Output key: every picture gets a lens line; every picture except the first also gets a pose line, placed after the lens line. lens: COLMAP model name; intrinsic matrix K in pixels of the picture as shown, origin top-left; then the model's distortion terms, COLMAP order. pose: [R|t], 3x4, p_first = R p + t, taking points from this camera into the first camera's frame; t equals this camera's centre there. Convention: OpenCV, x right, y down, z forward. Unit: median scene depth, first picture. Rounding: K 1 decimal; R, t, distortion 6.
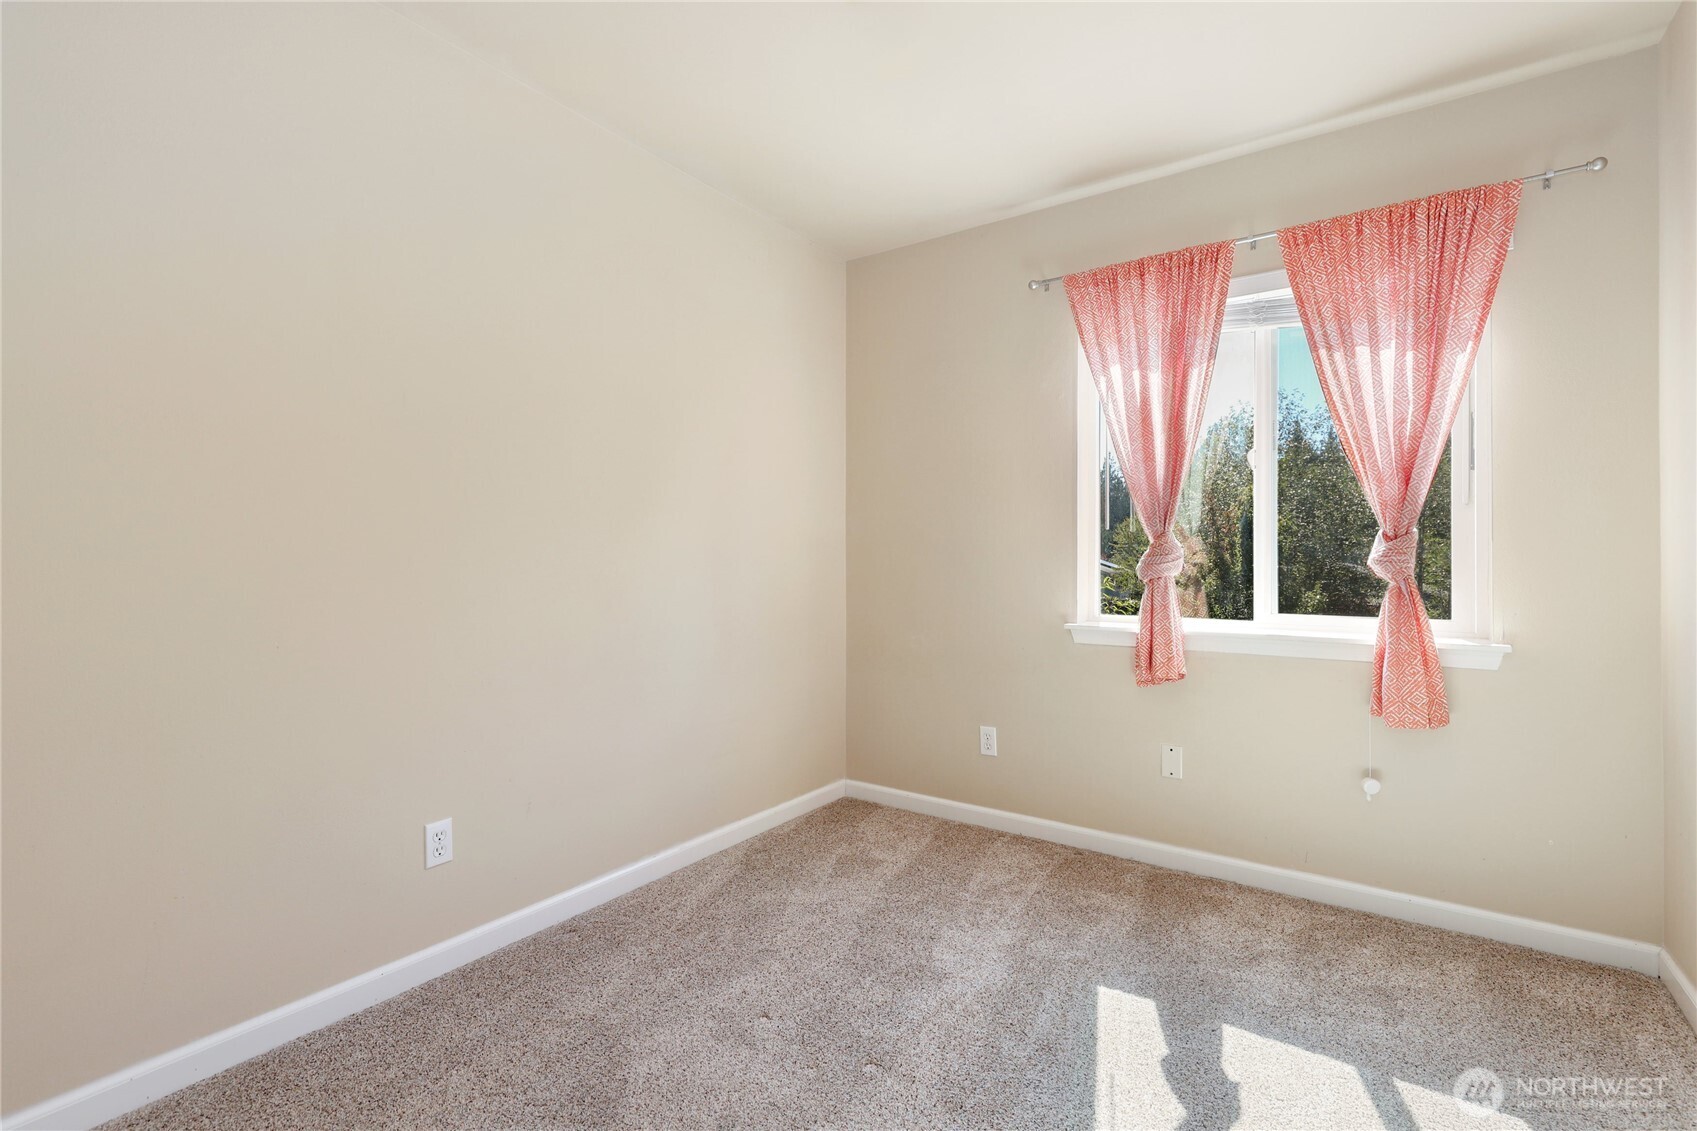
lens RADIAL K [[755.2, 0, 850.8], [0, 755.2, 561.3], [0, 0, 1]] dist [0.006643, -0.001544]
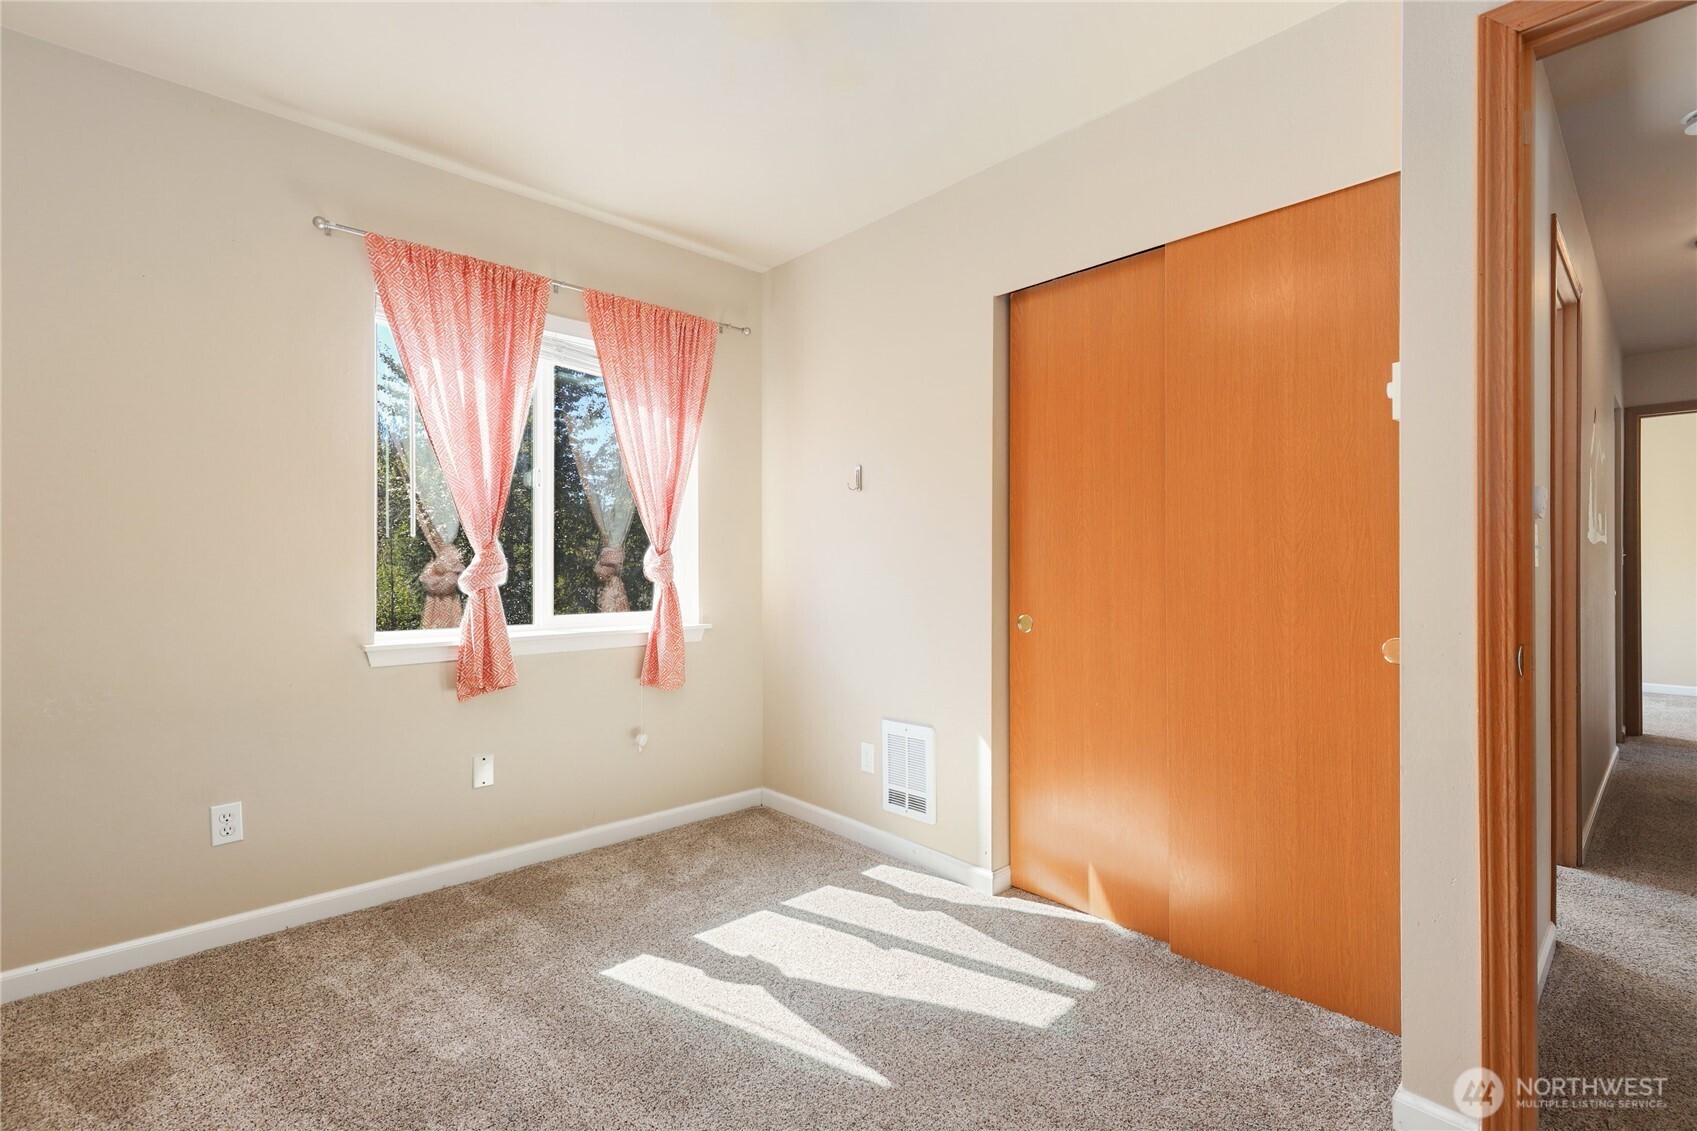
lens RADIAL K [[781.5, 0, 818.0], [0, 781.5, 575.3], [0, 0, 1]] dist [0.002263, -0.000509]
pose [[0.225208, -0.010665, 0.974252, -0.537494], [0.007473, 0.999930, 0.009219, 0.000094], [-0.974282, 0.005204, 0.225271, 0.373825]]
